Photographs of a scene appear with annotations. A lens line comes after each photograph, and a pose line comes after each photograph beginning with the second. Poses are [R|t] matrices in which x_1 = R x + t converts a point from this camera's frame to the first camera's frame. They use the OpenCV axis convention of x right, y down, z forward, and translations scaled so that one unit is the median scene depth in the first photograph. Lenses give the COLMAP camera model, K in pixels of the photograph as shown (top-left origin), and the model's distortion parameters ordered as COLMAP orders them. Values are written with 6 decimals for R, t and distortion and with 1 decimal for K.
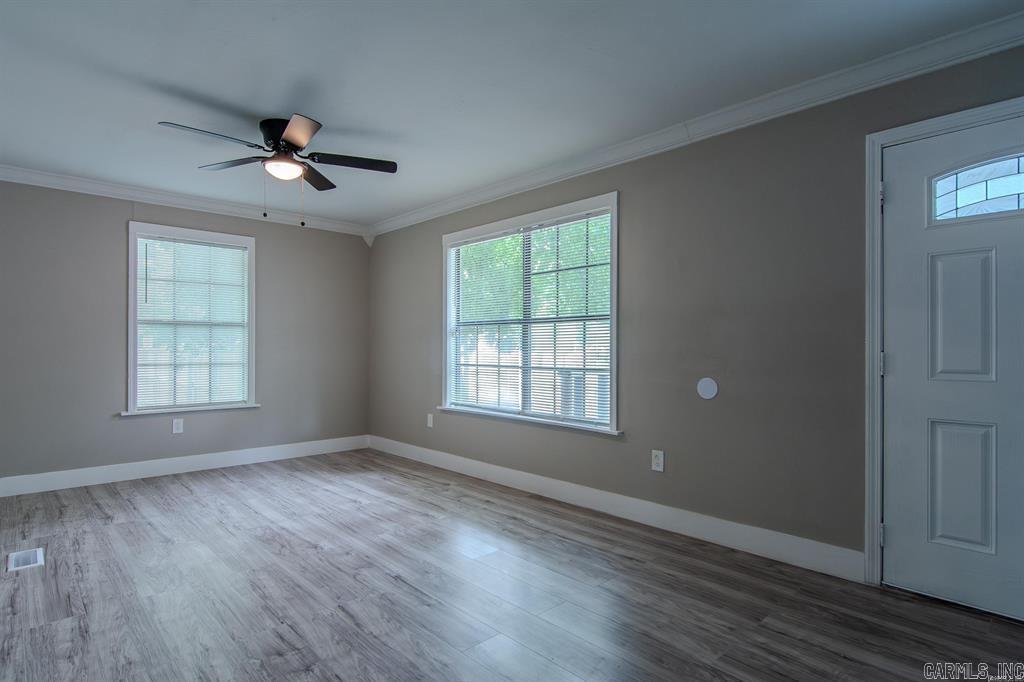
lens RADIAL K [[540.8, 0, 506.5], [0, 540.8, 346.3], [0, 0, 1]] dist [-0.002230, 0.000394]
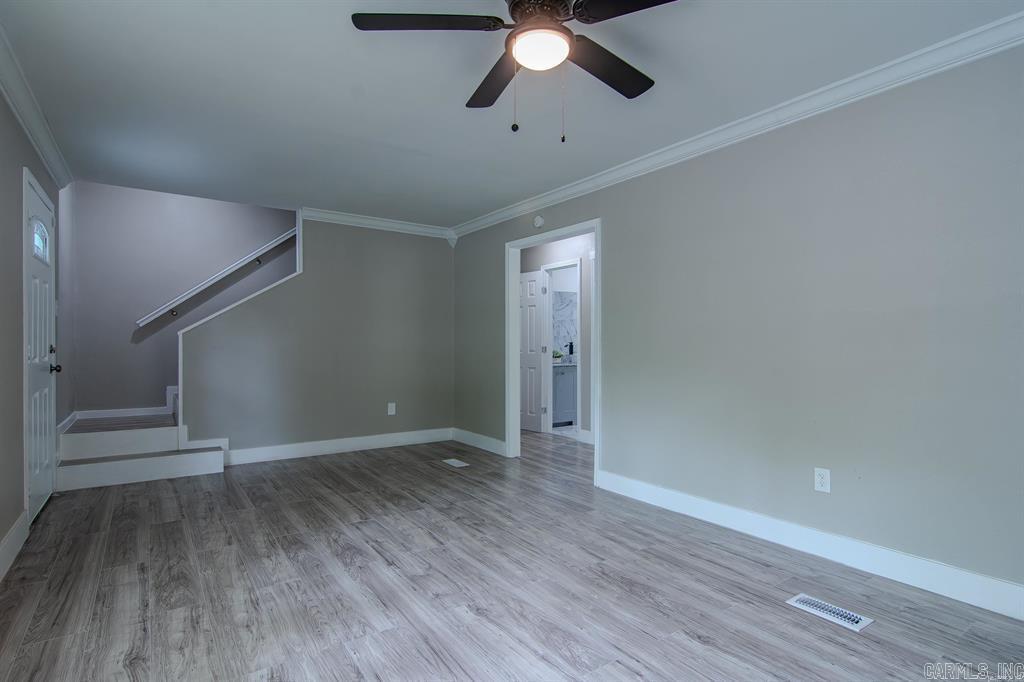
lens RADIAL K [[523.9, 0, 514.9], [0, 523.9, 346.1], [0, 0, 1]] dist [-0.000055, 0.000041]
pose [[-0.990221, -0.005802, 0.139389, -0.435031], [-0.005811, 0.999983, 0.000345, 0.004667], [-0.139388, -0.000468, -0.990238, 1.482201]]
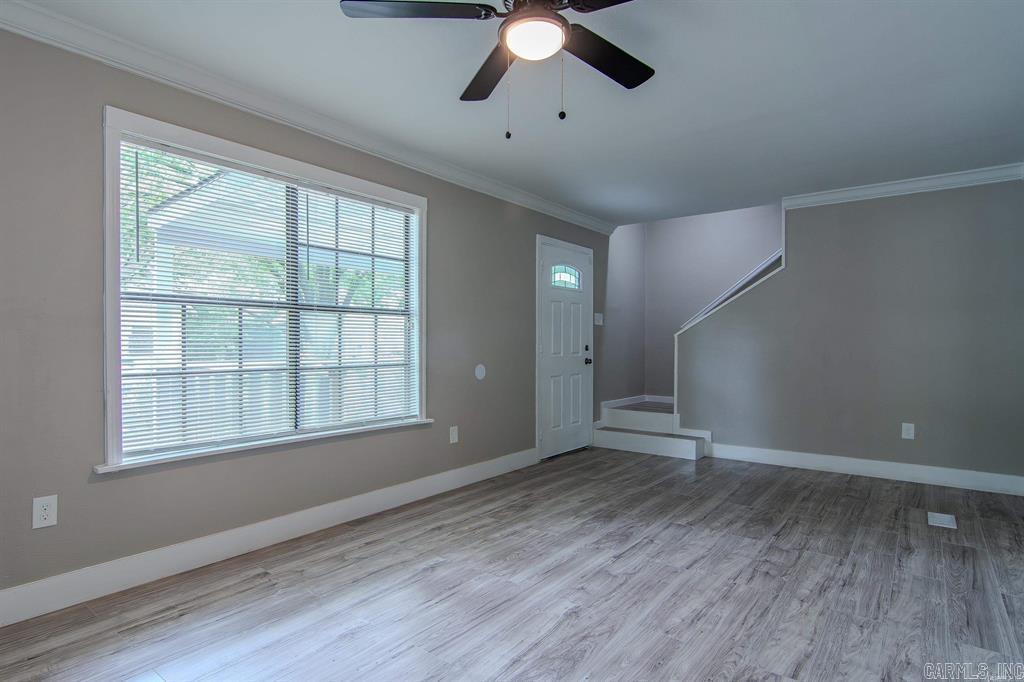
lens RADIAL K [[540.8, 0, 506.5], [0, 540.8, 346.3], [0, 0, 1]] dist [-0.002230, 0.000394]
pose [[-0.162155, -0.007058, 0.986740, -0.922574], [-0.005616, 0.999965, 0.006230, 0.002319], [-0.986749, -0.004531, -0.162189, 1.050185]]
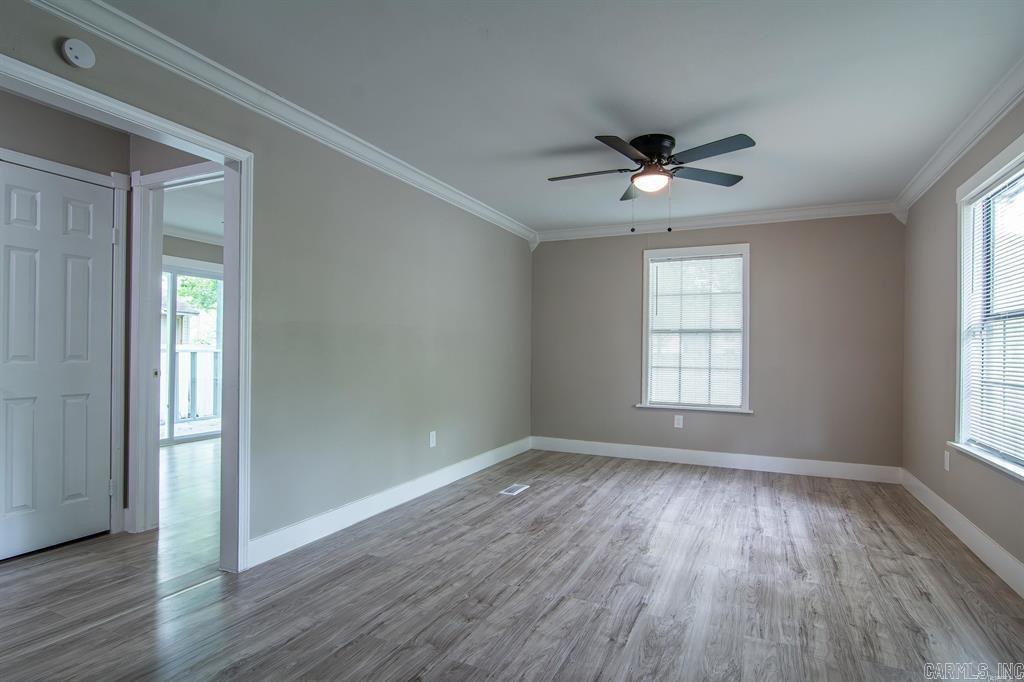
lens RADIAL K [[531.5, 0, 516.9], [0, 531.5, 346.0], [0, 0, 1]] dist [-0.000082, 0.000250]
pose [[0.381147, -0.006478, -0.924492, 0.411312], [-0.007305, 0.999923, -0.010018, 0.002356], [0.924486, 0.010572, 0.381070, 0.346833]]
